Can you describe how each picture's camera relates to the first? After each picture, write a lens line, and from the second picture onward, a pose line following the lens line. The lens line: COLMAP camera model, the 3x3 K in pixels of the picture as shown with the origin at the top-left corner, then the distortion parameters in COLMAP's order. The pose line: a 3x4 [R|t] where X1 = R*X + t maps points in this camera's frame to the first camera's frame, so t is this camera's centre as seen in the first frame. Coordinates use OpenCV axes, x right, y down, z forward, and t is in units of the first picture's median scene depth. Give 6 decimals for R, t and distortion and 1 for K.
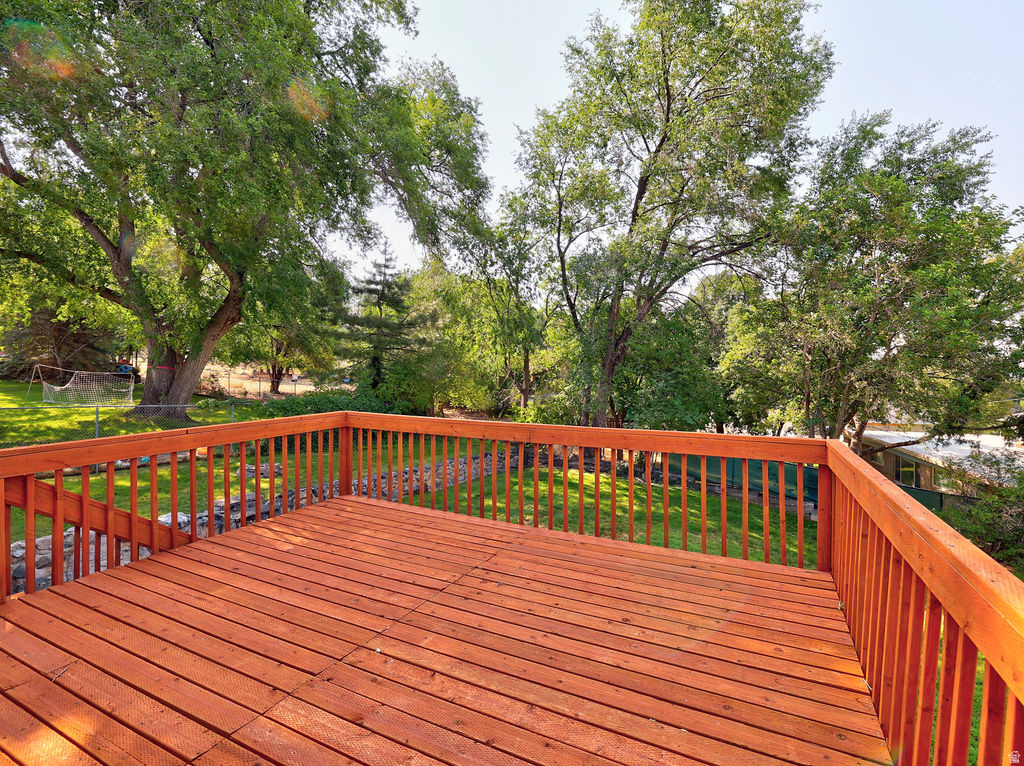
lens RADIAL K [[490.1, 0, 508.7], [0, 490.1, 370.3], [0, 0, 1]] dist [-0.001072, -0.001027]
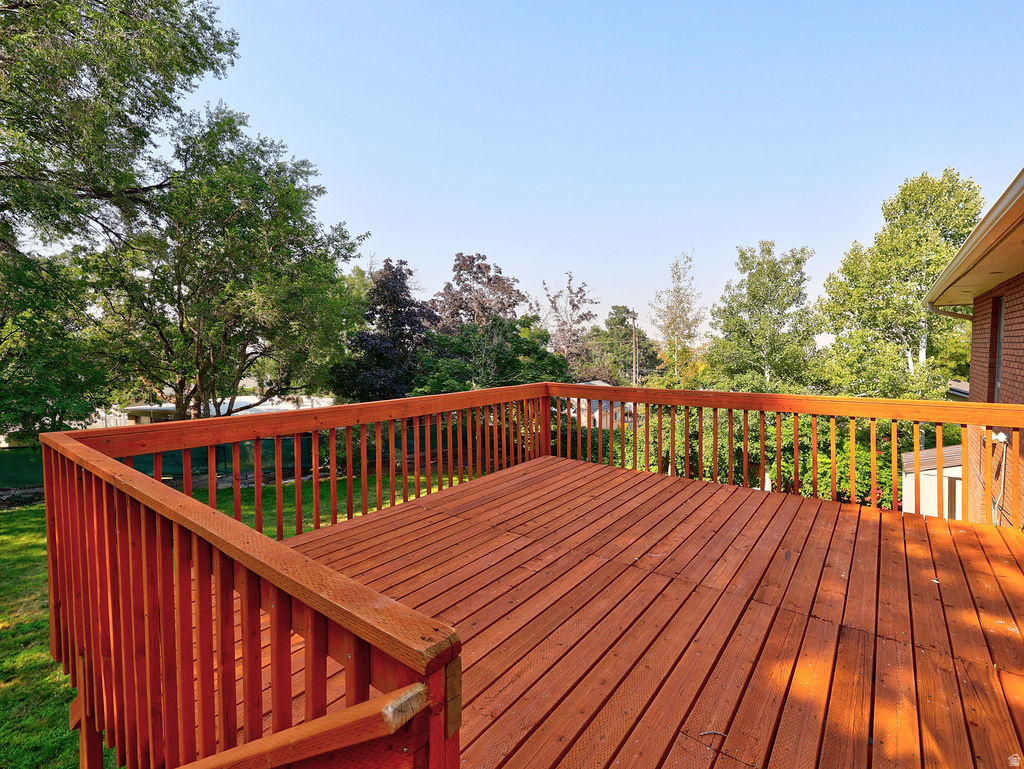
lens RADIAL K [[482.1, 0, 512.0], [0, 482.1, 384.5], [0, 0, 1]] dist [-0.001833, -0.000238]
pose [[0.190125, -0.084057, 0.978155, -0.362603], [0.001327, 0.996349, 0.085363, -0.002788], [-0.981759, -0.014931, 0.189542, 0.251991]]
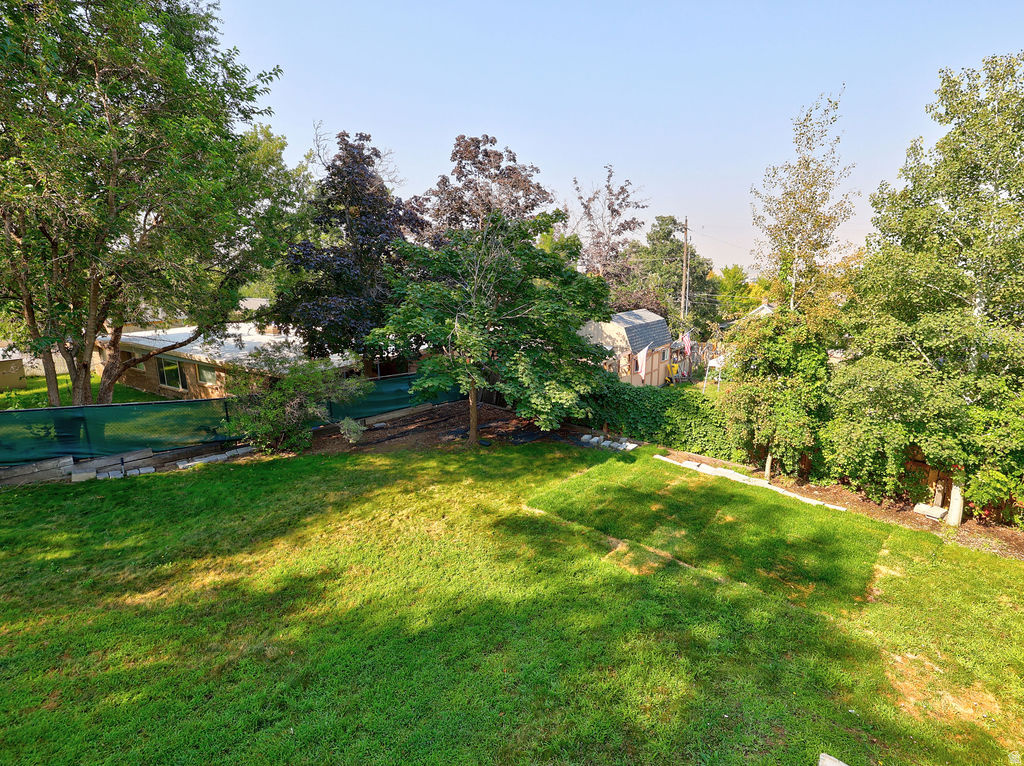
lens RADIAL K [[490.1, 0, 508.7], [0, 490.1, 370.3], [0, 0, 1]] dist [-0.001072, -0.001027]
pose [[0.253489, -0.208632, 0.944572, 0.202347], [0.003227, 0.976642, 0.214849, 0.006358], [-0.967333, -0.051413, 0.248242, 0.316766]]
